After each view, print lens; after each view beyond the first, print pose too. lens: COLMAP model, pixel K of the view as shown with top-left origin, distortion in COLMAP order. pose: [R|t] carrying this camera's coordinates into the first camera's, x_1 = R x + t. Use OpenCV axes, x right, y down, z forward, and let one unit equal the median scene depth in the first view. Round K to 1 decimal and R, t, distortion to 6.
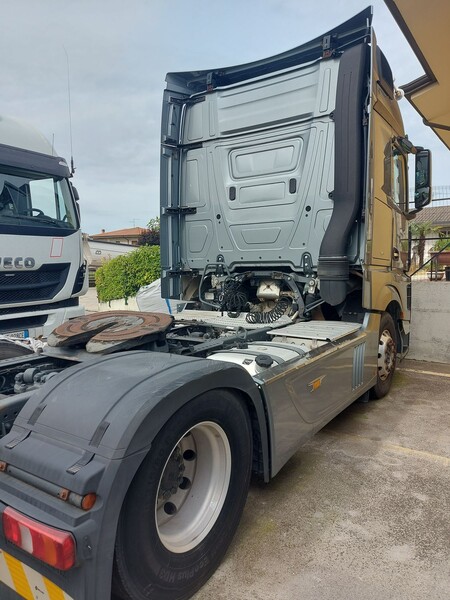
lens RADIAL K [[424.0, 0, 228.2], [0, 424.0, 302.4], [0, 0, 1]] dist [0.098907, -0.112262]
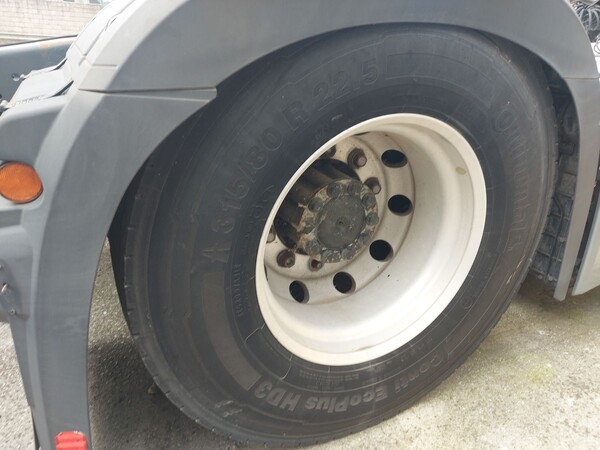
lens RADIAL K [[435.9, 0, 285.7], [0, 435.9, 225.4], [0, 0, 1]] dist [0.049496, -0.057665]
pose [[0.853437, 0.234806, -0.465309, 0.030077], [-0.079722, 0.941075, 0.328669, 0.157808], [0.515063, -0.243403, 0.821867, 0.356422]]
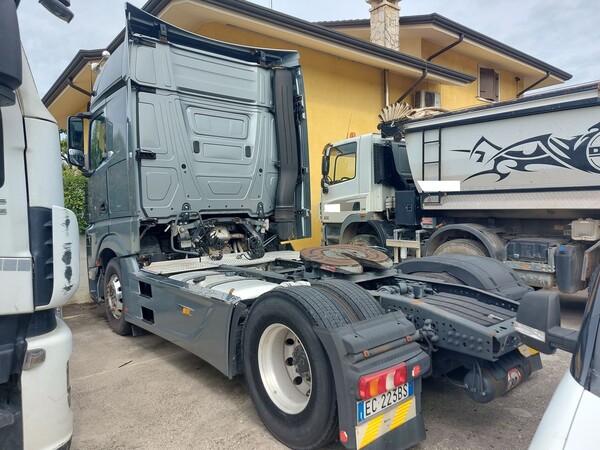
lens RADIAL K [[424.0, 0, 307.8], [0, 424.0, 226.1], [0, 0, 1]] dist [0.098907, -0.112262]
pose [[0.264167, -0.038152, 0.963722, -1.585597], [0.104205, 0.994497, 0.010807, -0.063203], [-0.958831, 0.097570, 0.266689, 0.754264]]
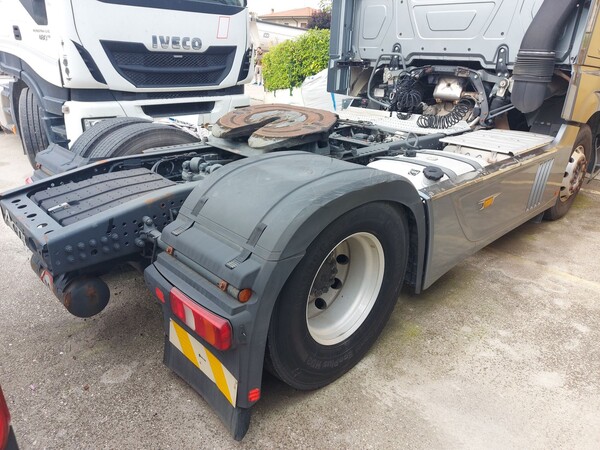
lens RADIAL K [[424.0, 0, 307.8], [0, 424.0, 226.1], [0, 0, 1]] dist [0.098907, -0.112262]
pose [[0.978450, 0.118037, -0.169421, -0.008014], [-0.064001, 0.953457, 0.294658, -0.005880], [0.196316, -0.277465, 0.940464, 0.046327]]
